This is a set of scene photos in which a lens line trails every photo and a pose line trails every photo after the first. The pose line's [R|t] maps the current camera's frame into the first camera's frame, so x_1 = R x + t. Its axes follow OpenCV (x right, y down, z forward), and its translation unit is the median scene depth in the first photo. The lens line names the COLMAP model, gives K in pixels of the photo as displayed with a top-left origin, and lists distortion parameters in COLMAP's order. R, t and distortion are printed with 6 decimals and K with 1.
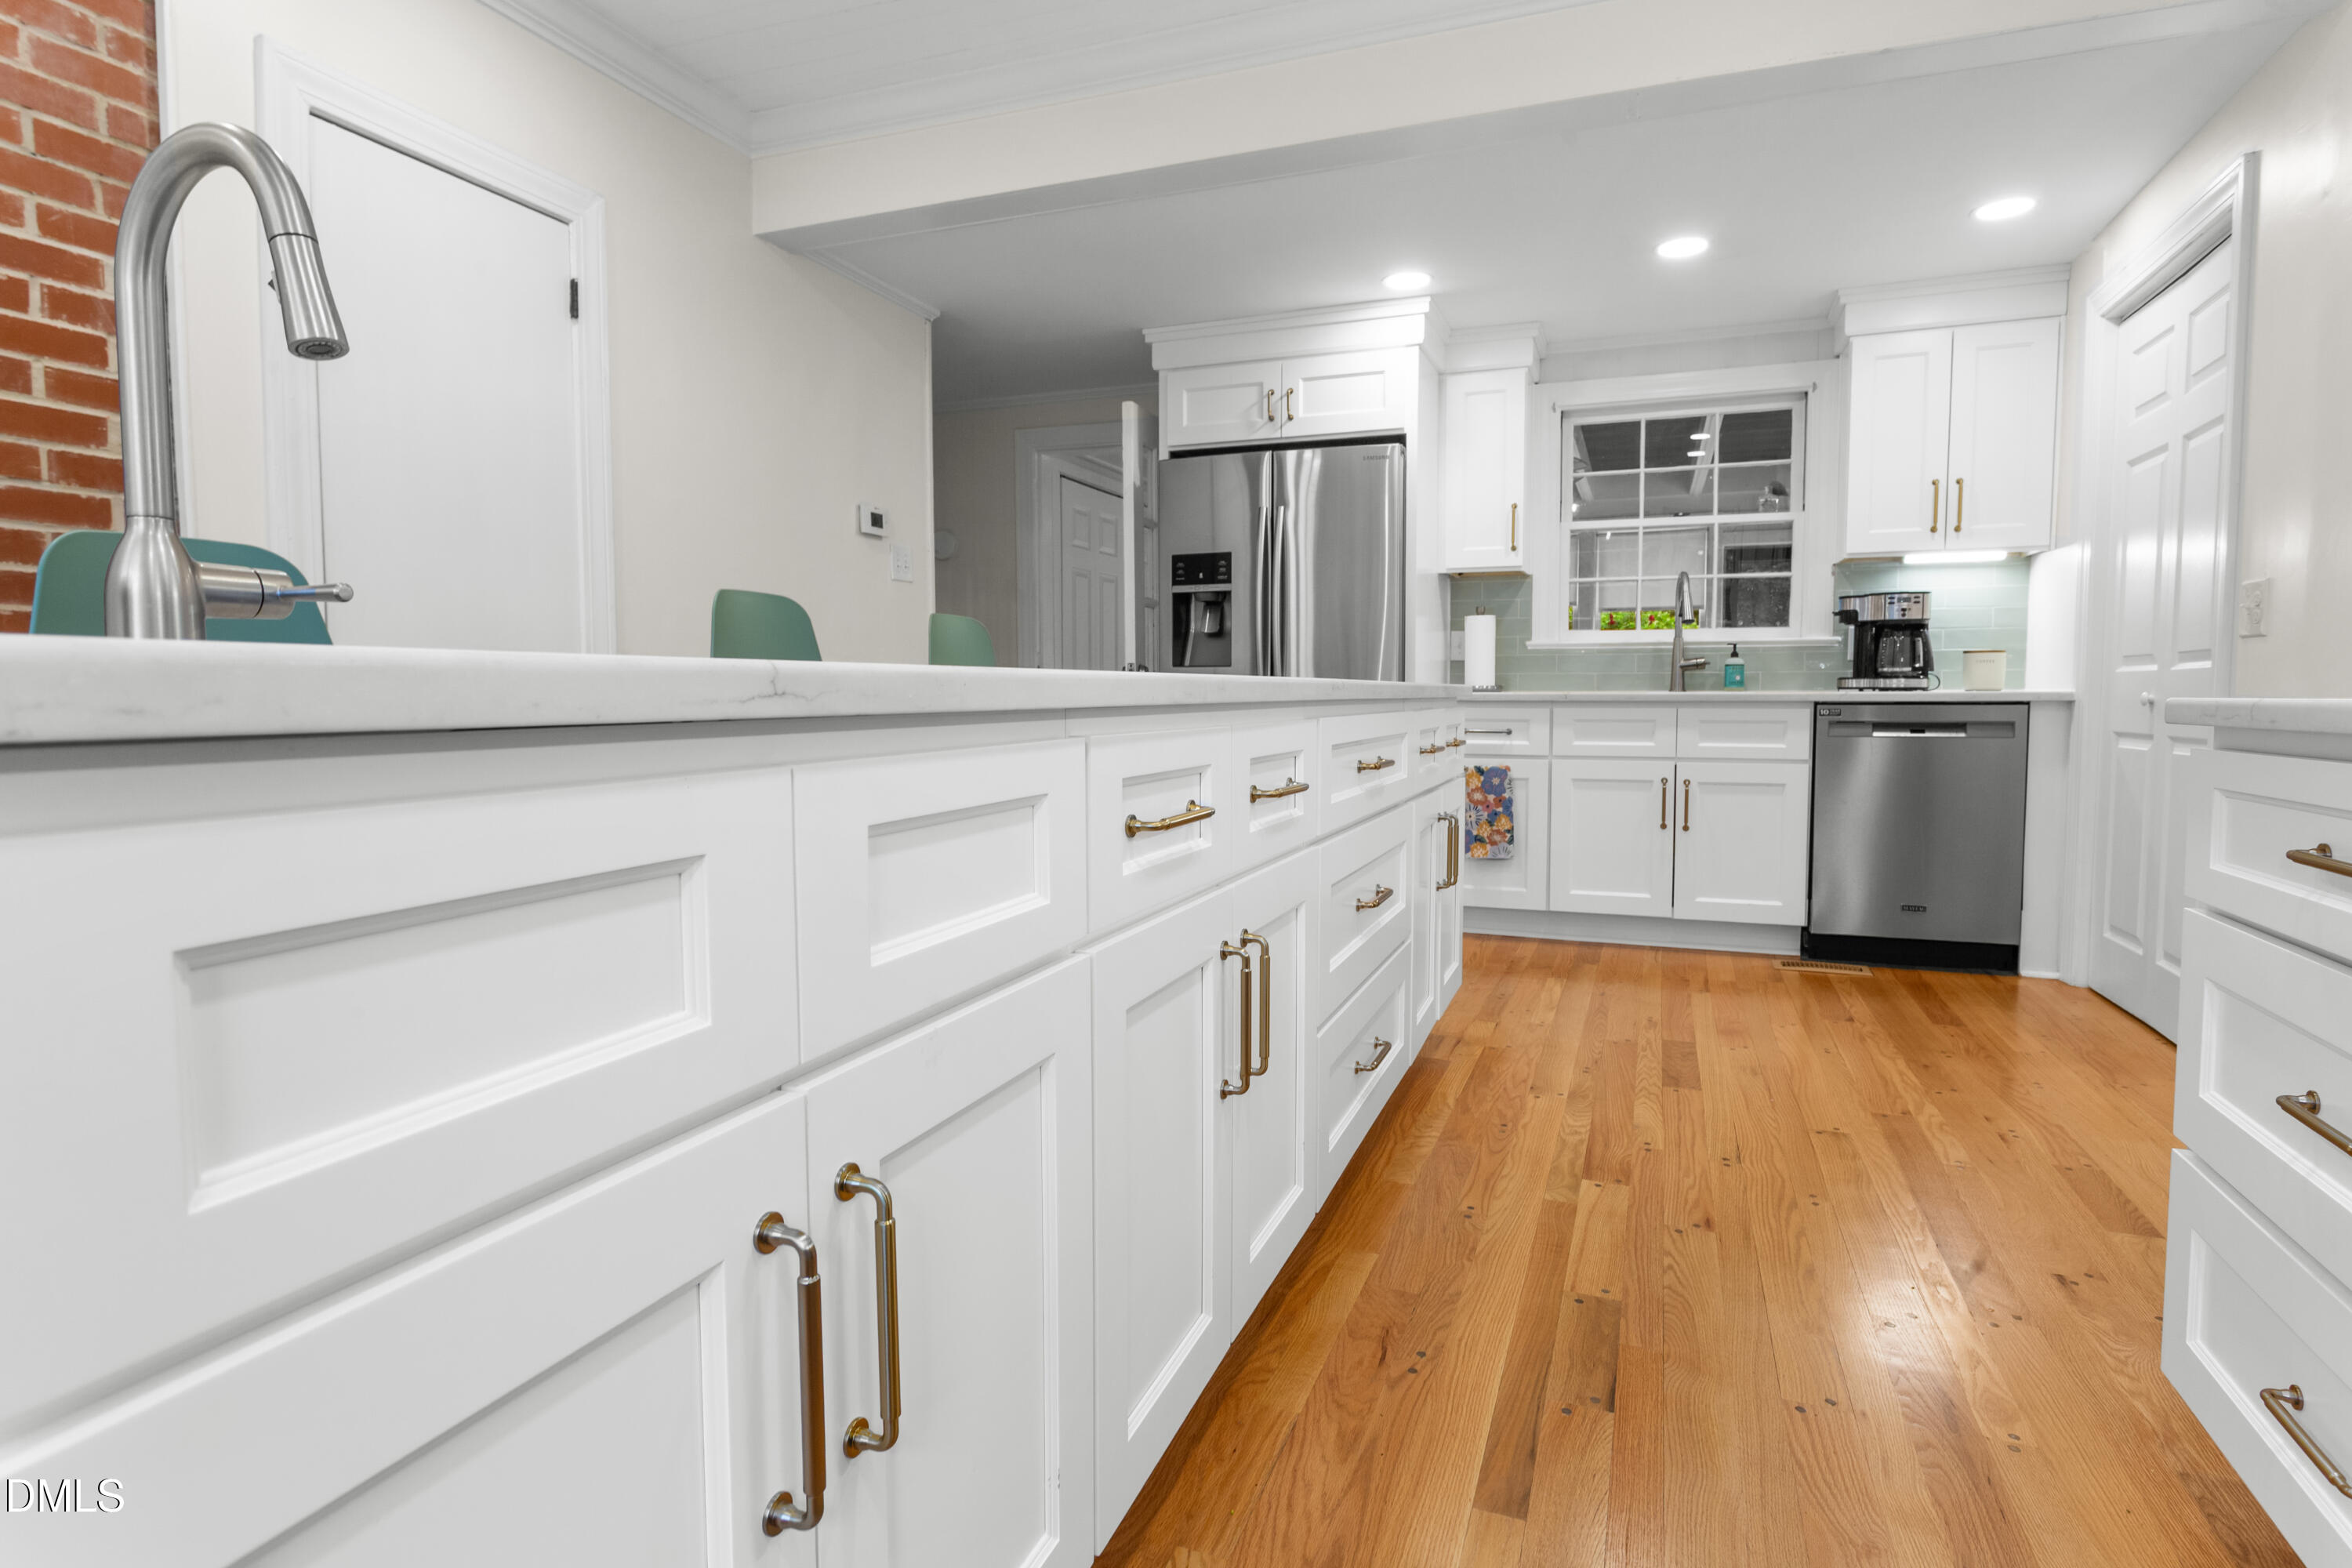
lens RADIAL K [[1232.2, 0, 1184.9], [0, 1232.2, 768.4], [0, 0, 1]] dist [-0.015606, 0.005159]
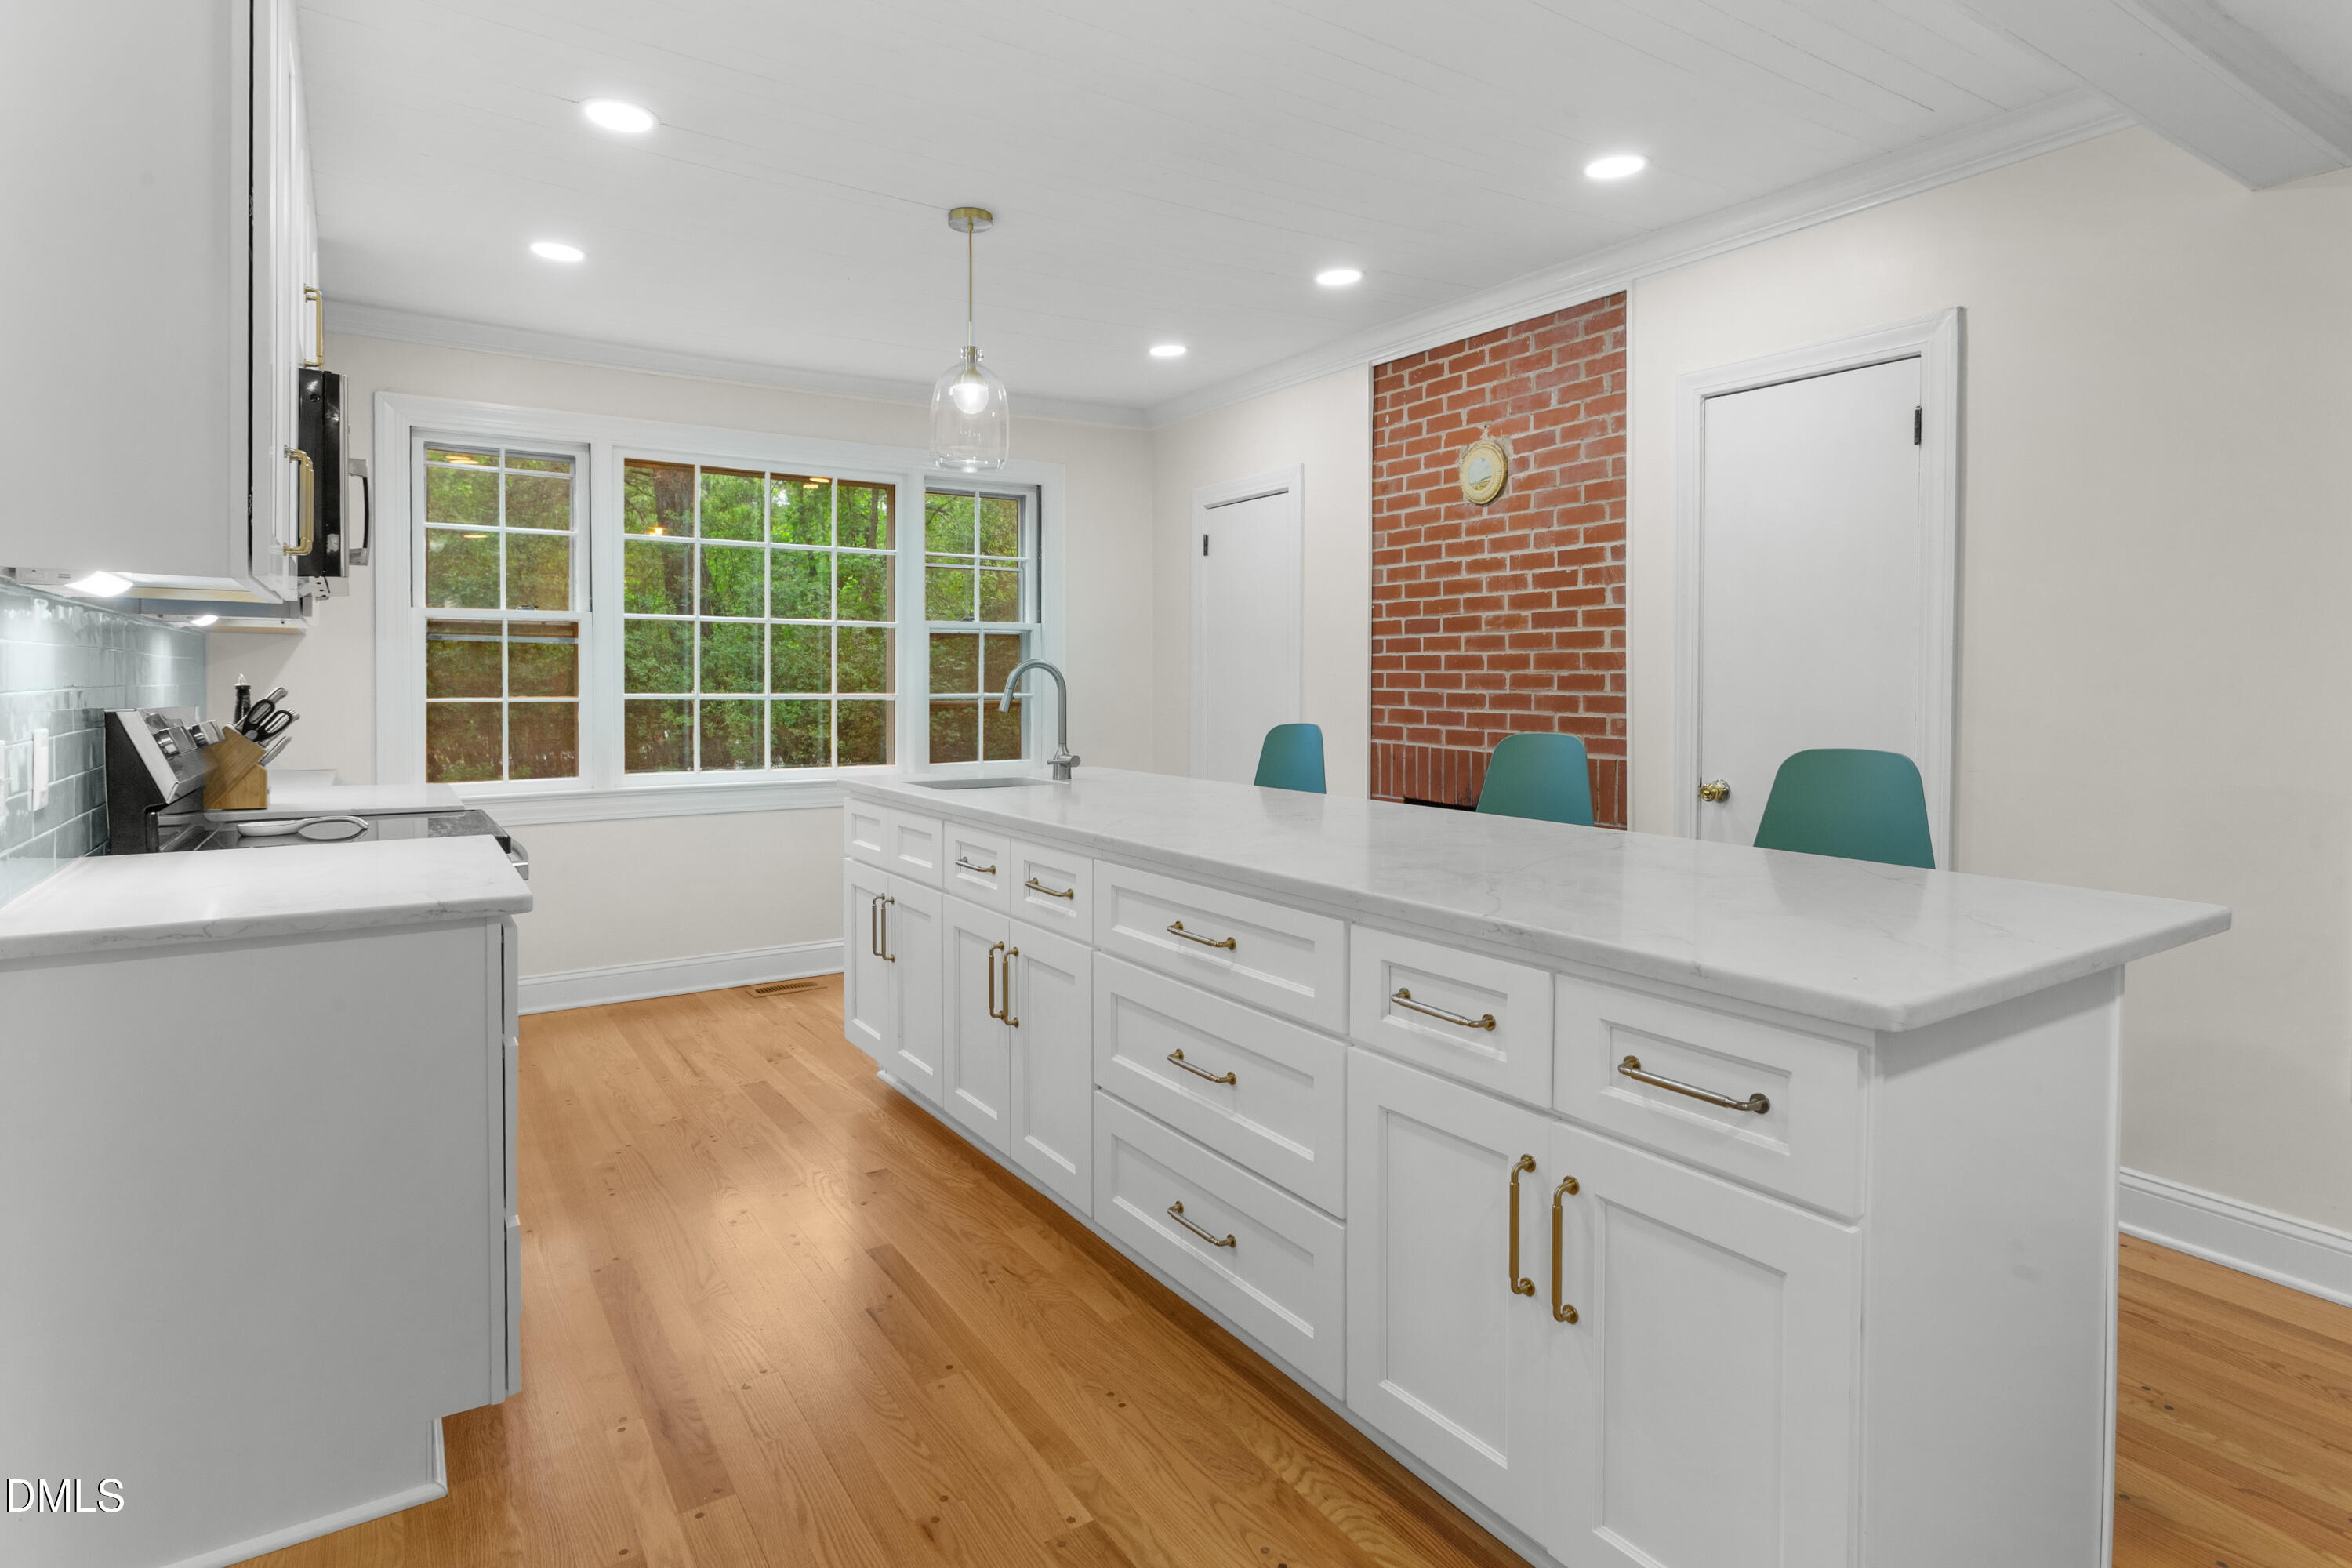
lens RADIAL K [[1232.2, 0, 1186.1], [0, 1232.2, 693.8], [0, 0, 1]] dist [-0.015606, 0.005159]
pose [[-0.578405, 0.011955, -0.815662, 0.904421], [-0.054299, 0.997111, 0.053119, -0.234678], [0.813940, 0.075014, -0.576085, 1.428424]]
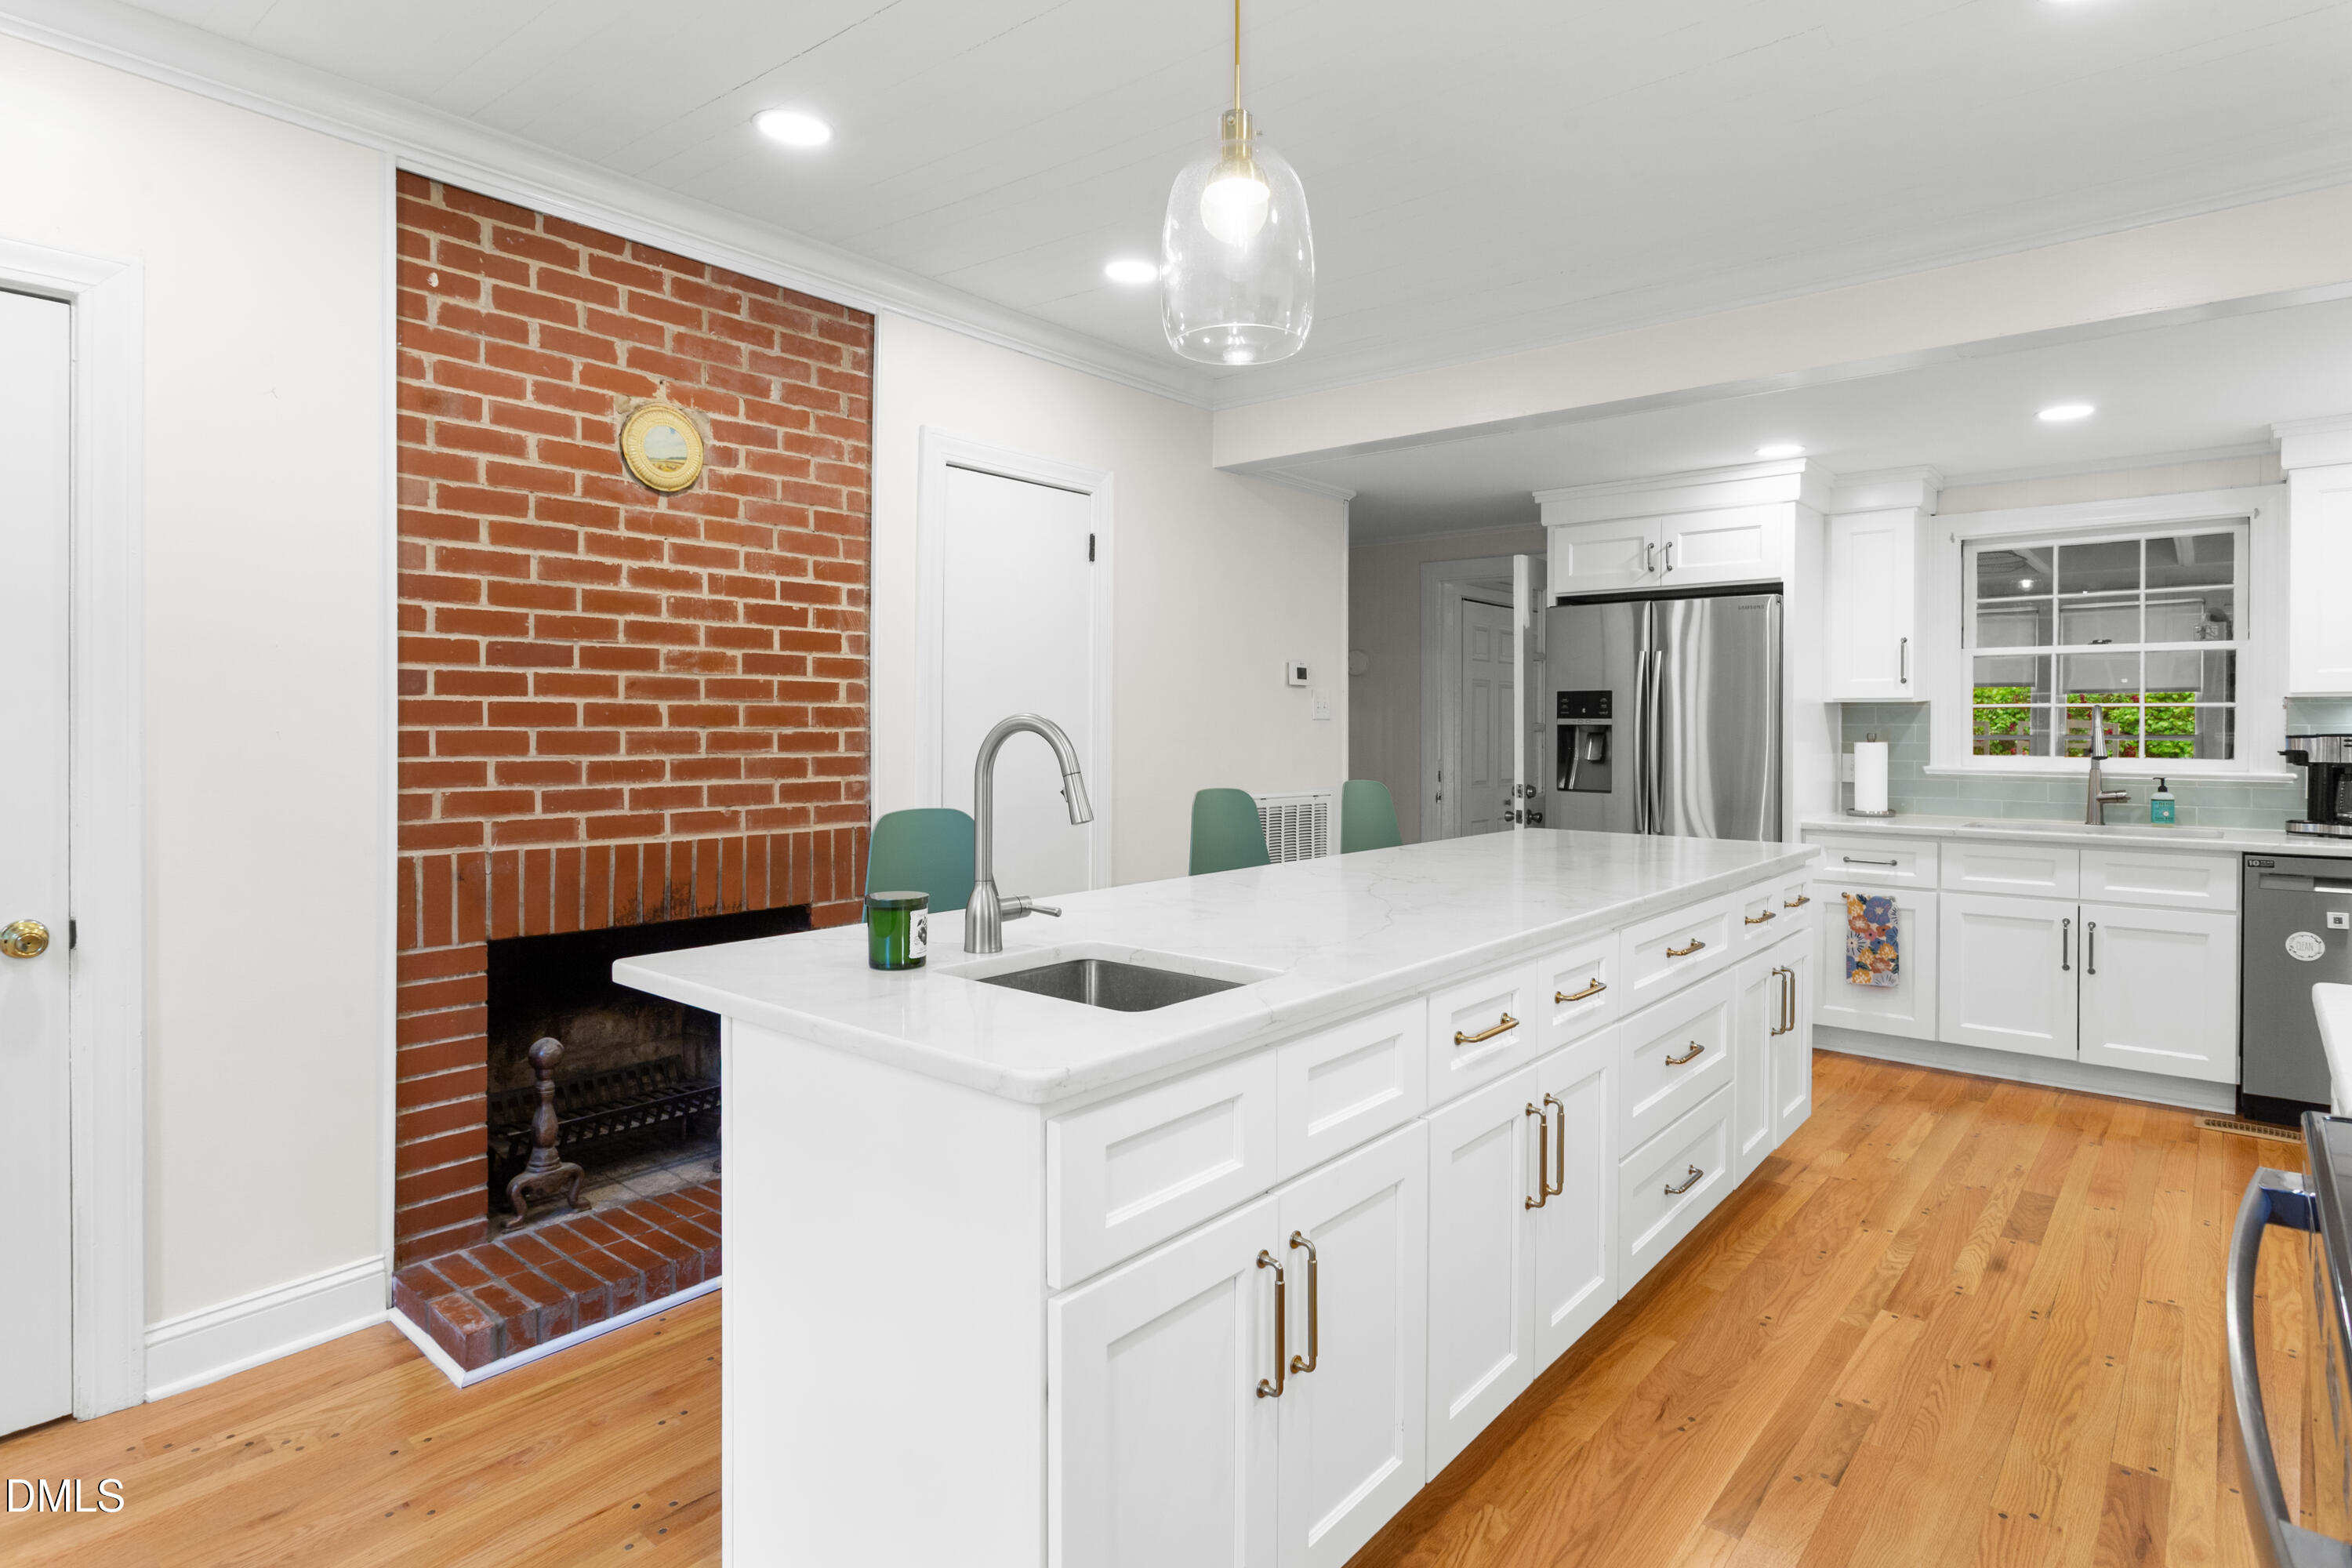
lens RADIAL K [[1232.2, 0, 1172.2], [0, 1232.2, 738.1], [0, 0, 1]] dist [-0.015606, 0.005159]
pose [[0.942094, 0.007269, -0.335269, 0.071992], [-0.026149, 0.998313, -0.051832, -0.128849], [0.334327, 0.057597, 0.940695, -0.349267]]
